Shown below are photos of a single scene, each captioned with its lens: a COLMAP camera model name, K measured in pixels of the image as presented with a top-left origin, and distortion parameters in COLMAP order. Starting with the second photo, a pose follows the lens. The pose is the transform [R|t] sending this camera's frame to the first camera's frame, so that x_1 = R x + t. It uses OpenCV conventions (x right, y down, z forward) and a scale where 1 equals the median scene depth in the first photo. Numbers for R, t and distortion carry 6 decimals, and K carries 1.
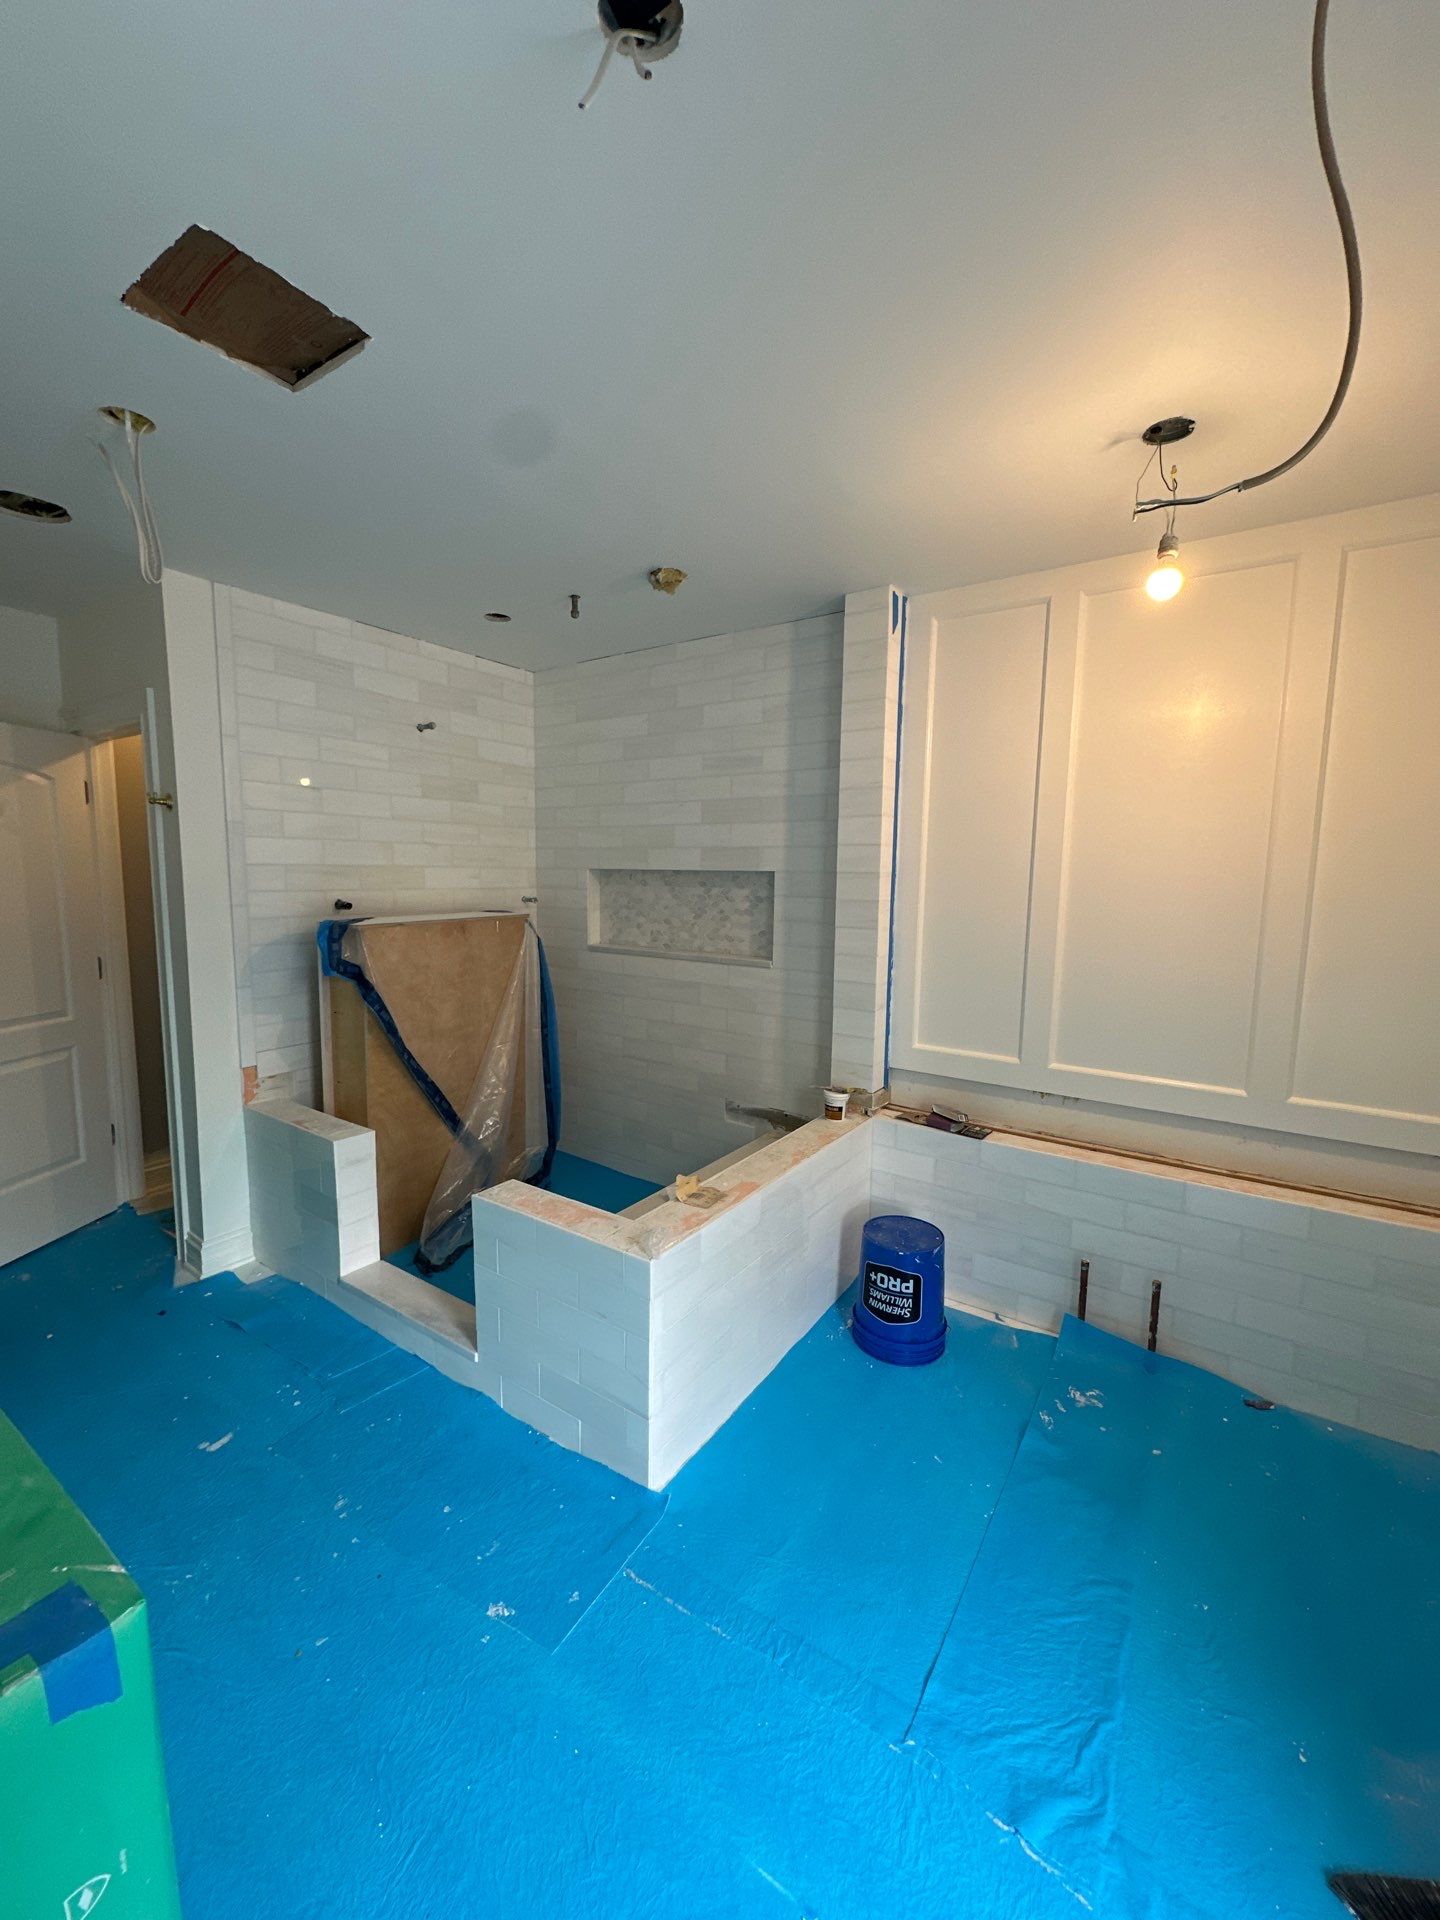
lens RADIAL K [[763.9, 0, 720.1], [0, 763.9, 962.8], [0, 0, 1]] dist [-0.003780, 0.000089]
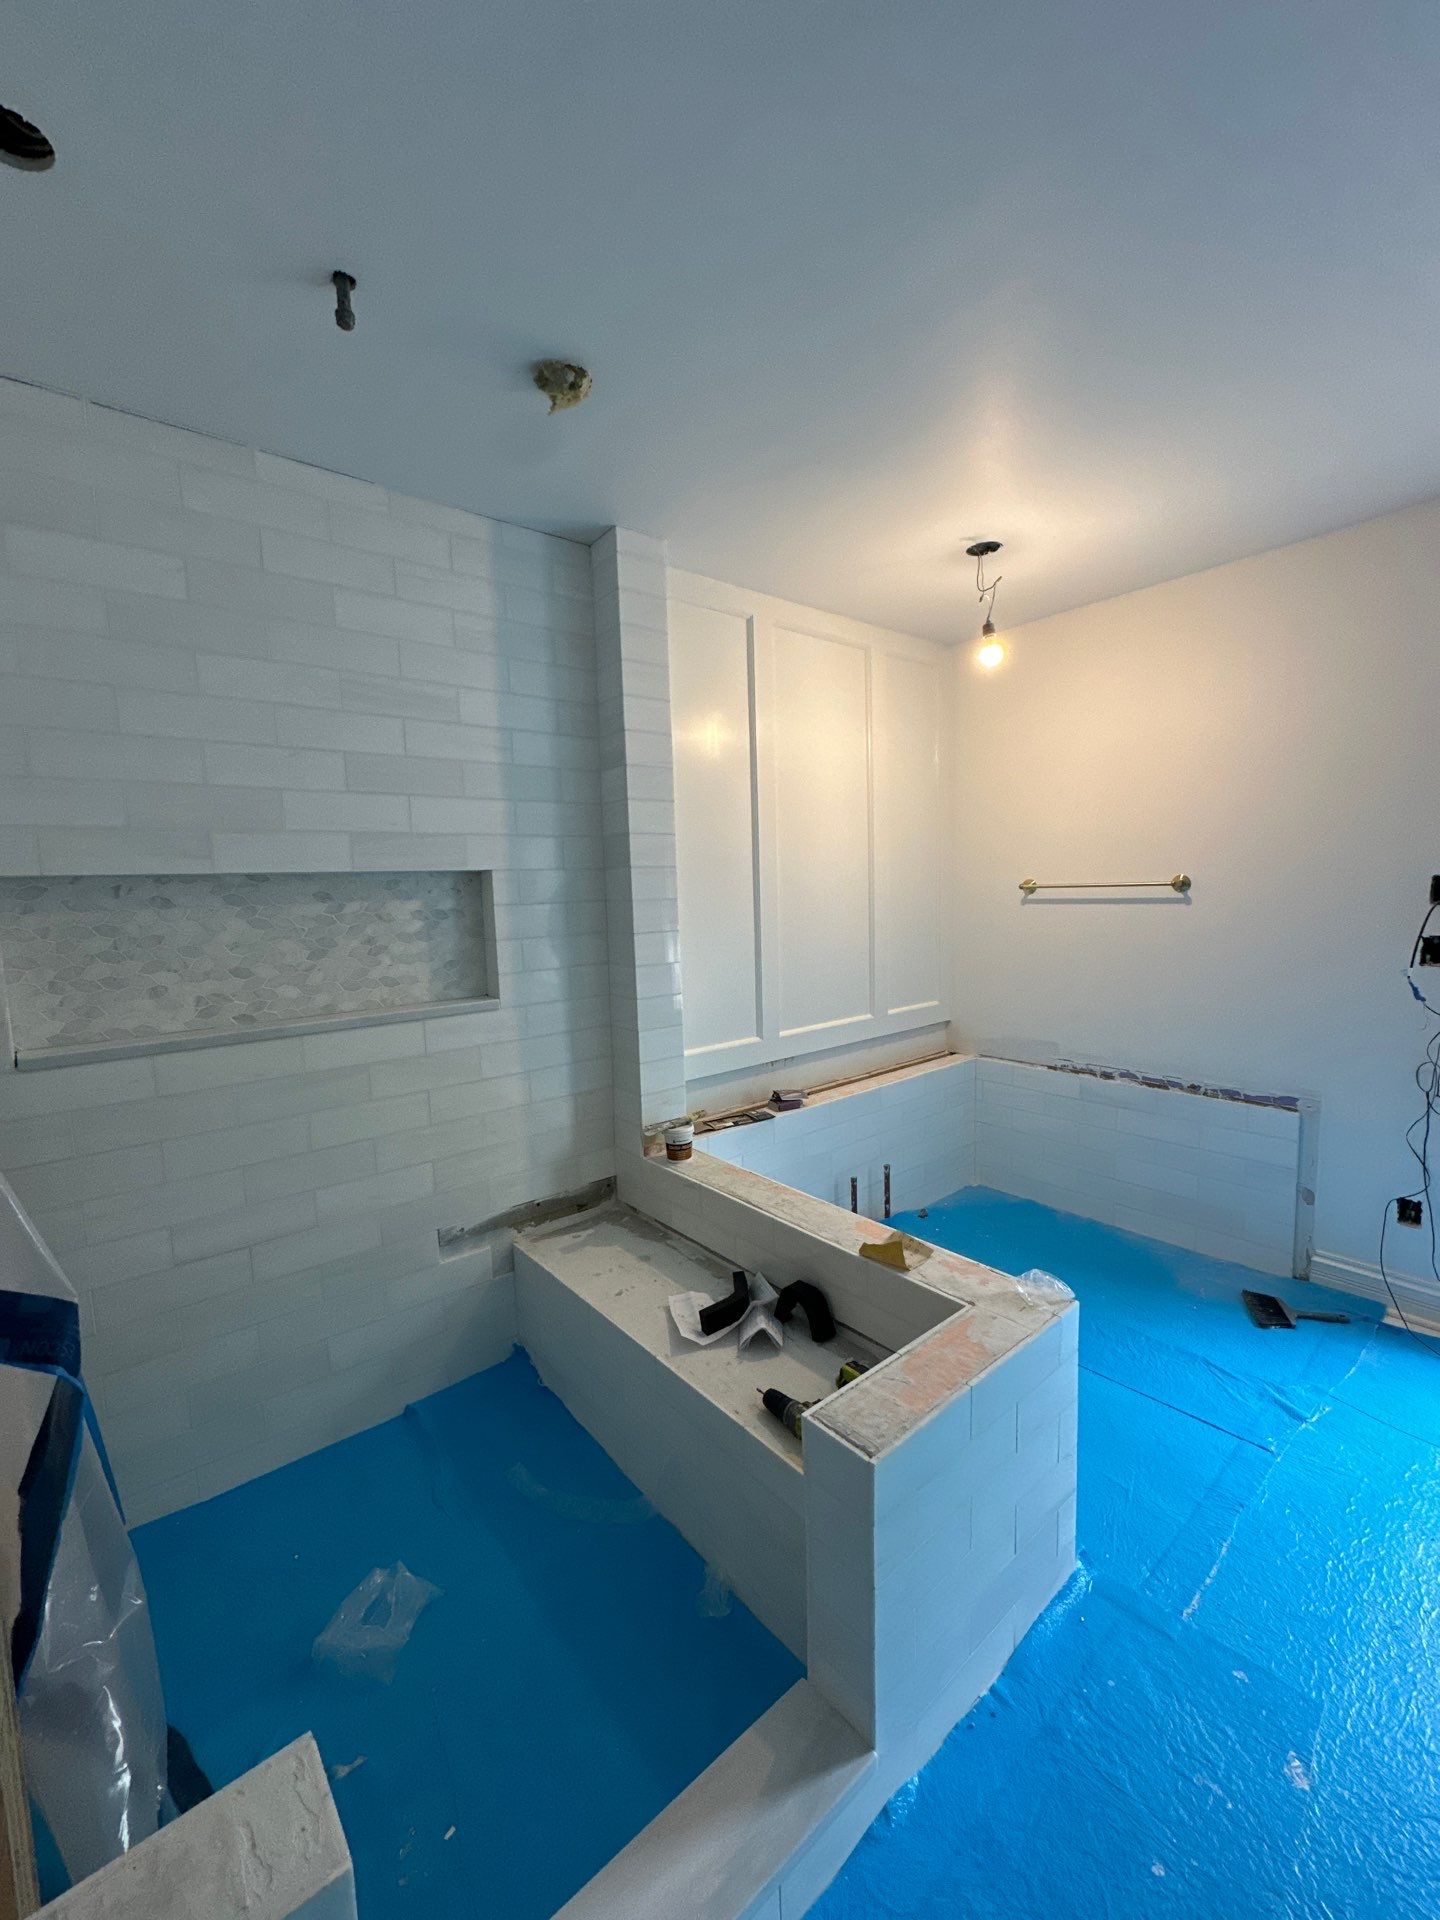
lens RADIAL K [[763.9, 0, 720.1], [0, 763.9, 962.8], [0, 0, 1]] dist [-0.003780, 0.000089]
pose [[0.284180, -0.119902, 0.951244, -0.589481], [0.148602, 0.985668, 0.079847, -0.066505], [-0.947185, 0.118666, 0.297925, 0.658027]]
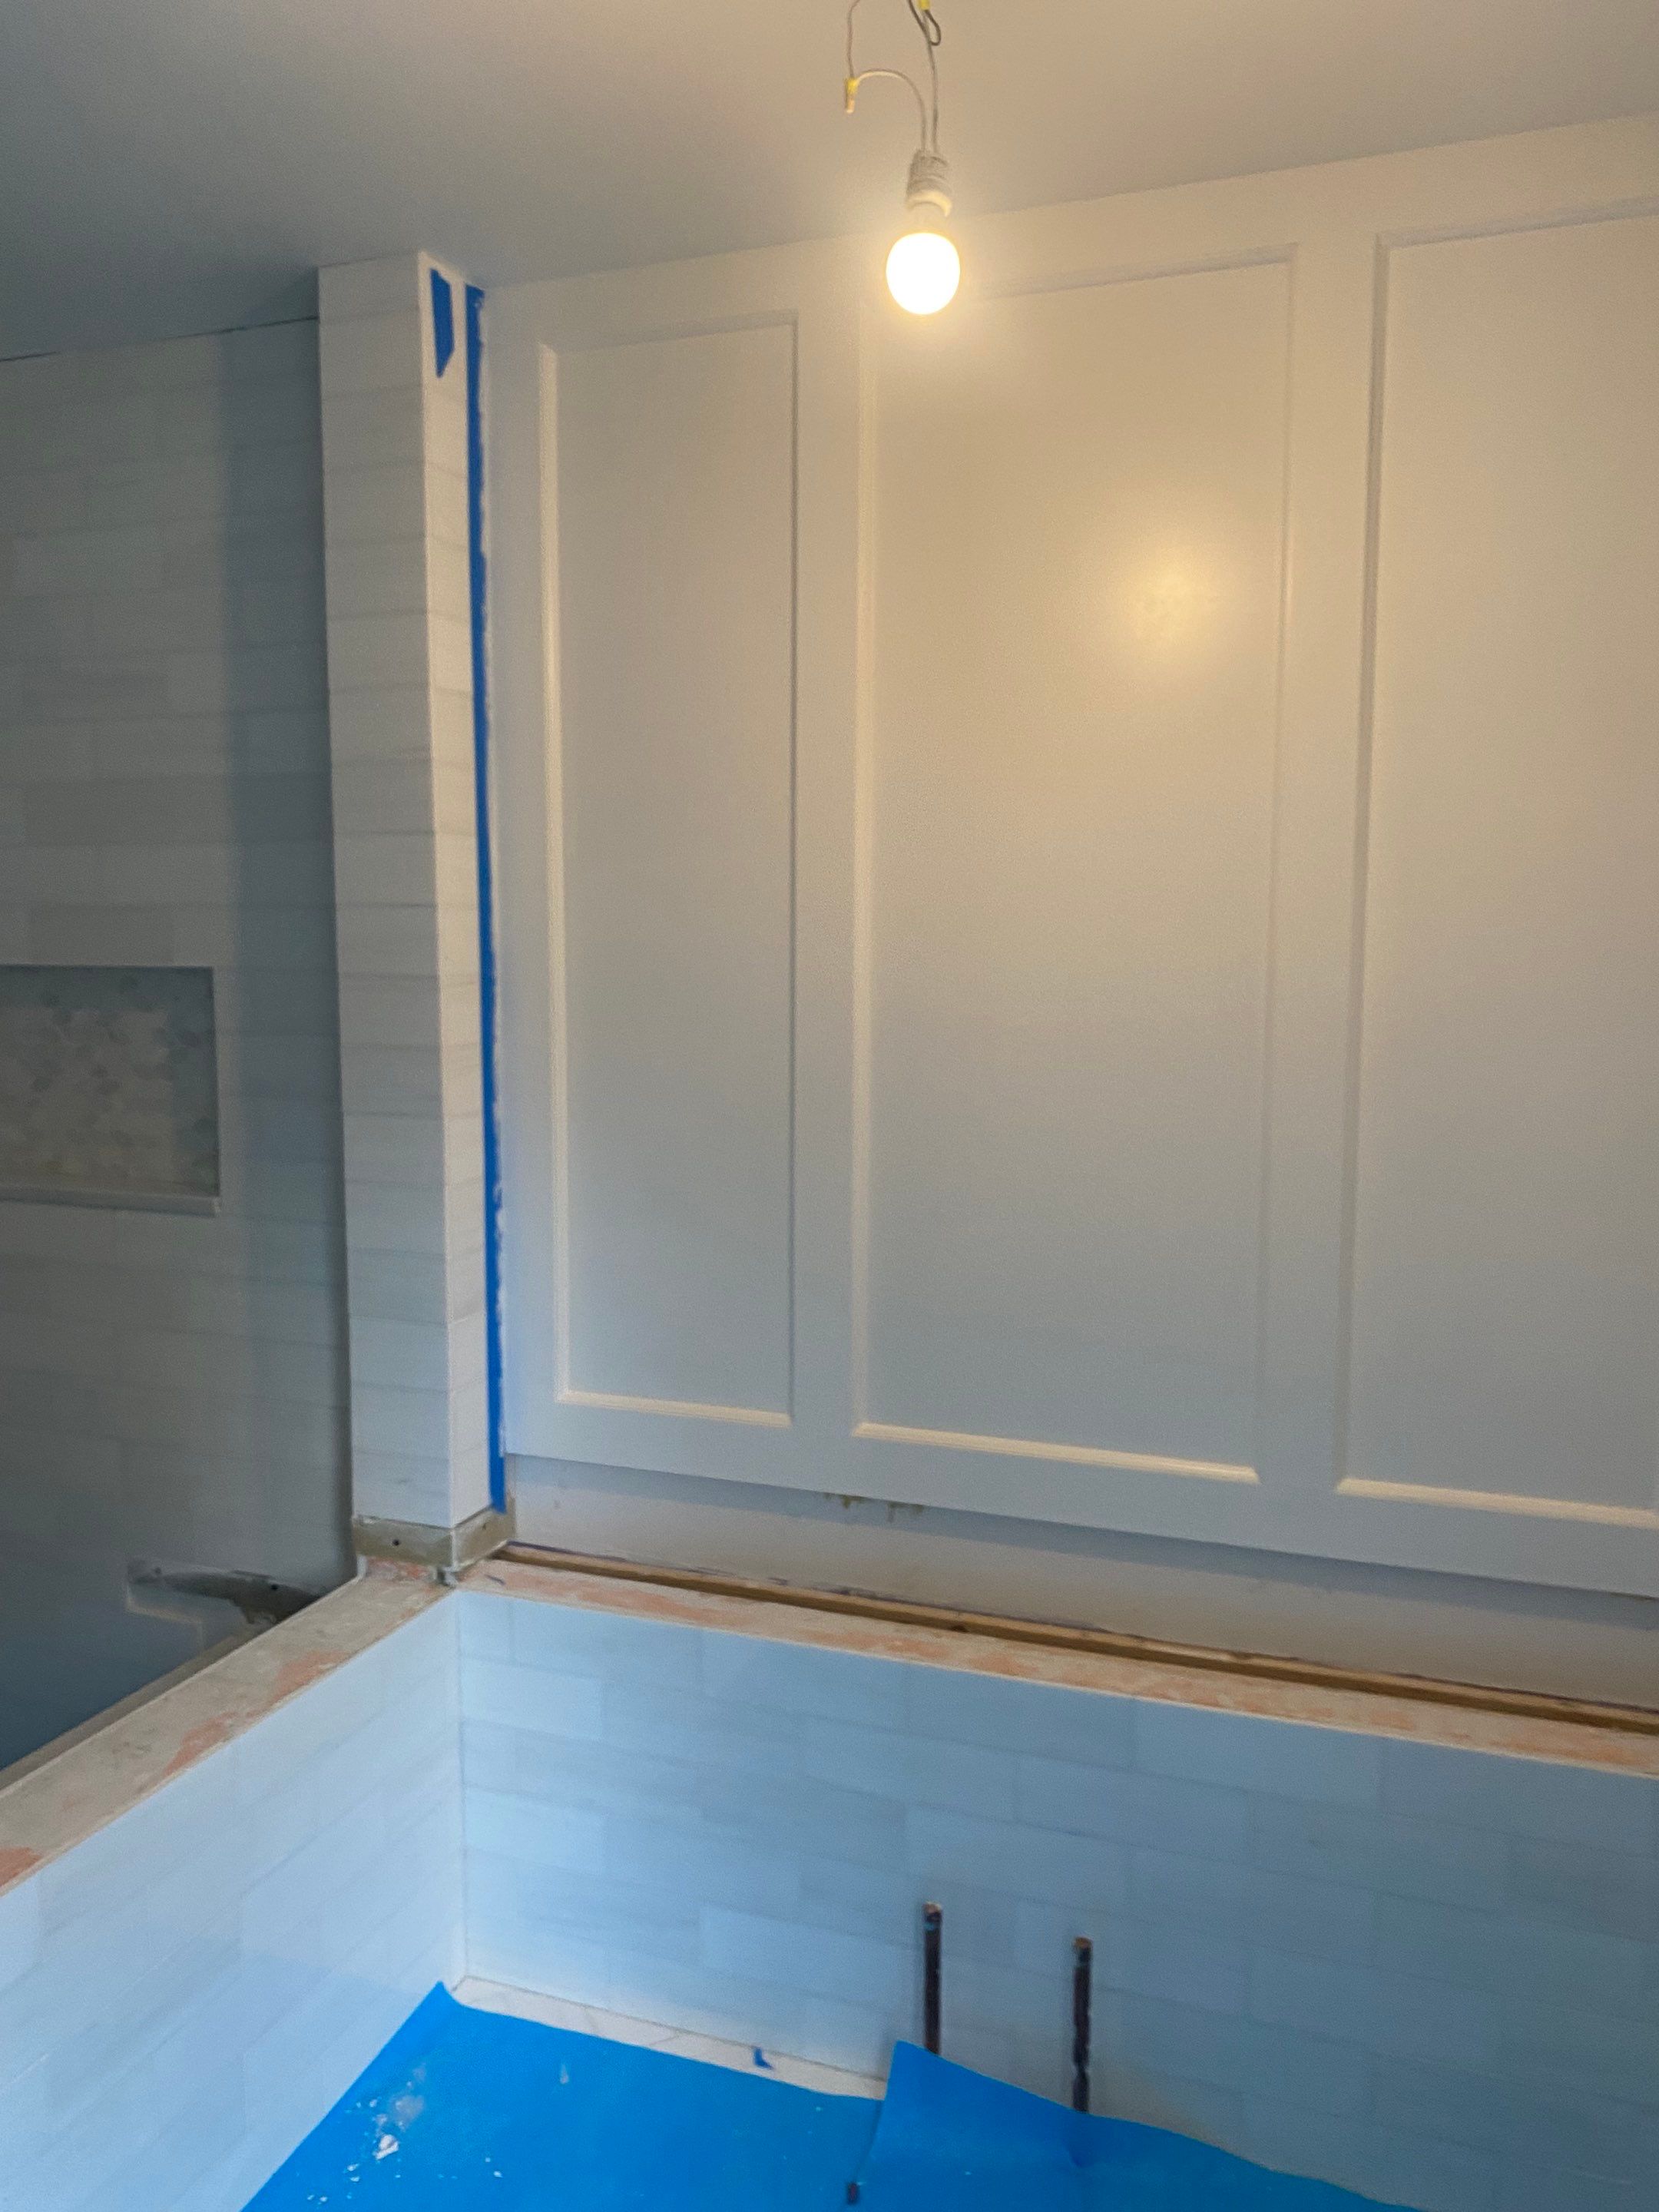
lens RADIAL K [[1680.8, 0, 831.1], [0, 1680.8, 1098.4], [0, 0, 1]] dist [0.001584, 0.002677]
pose [[0.969513, -0.036569, 0.242294, 0.182247], [0.039937, 0.999162, -0.009001, -0.035677], [-0.241762, 0.018403, 0.970161, 0.098245]]
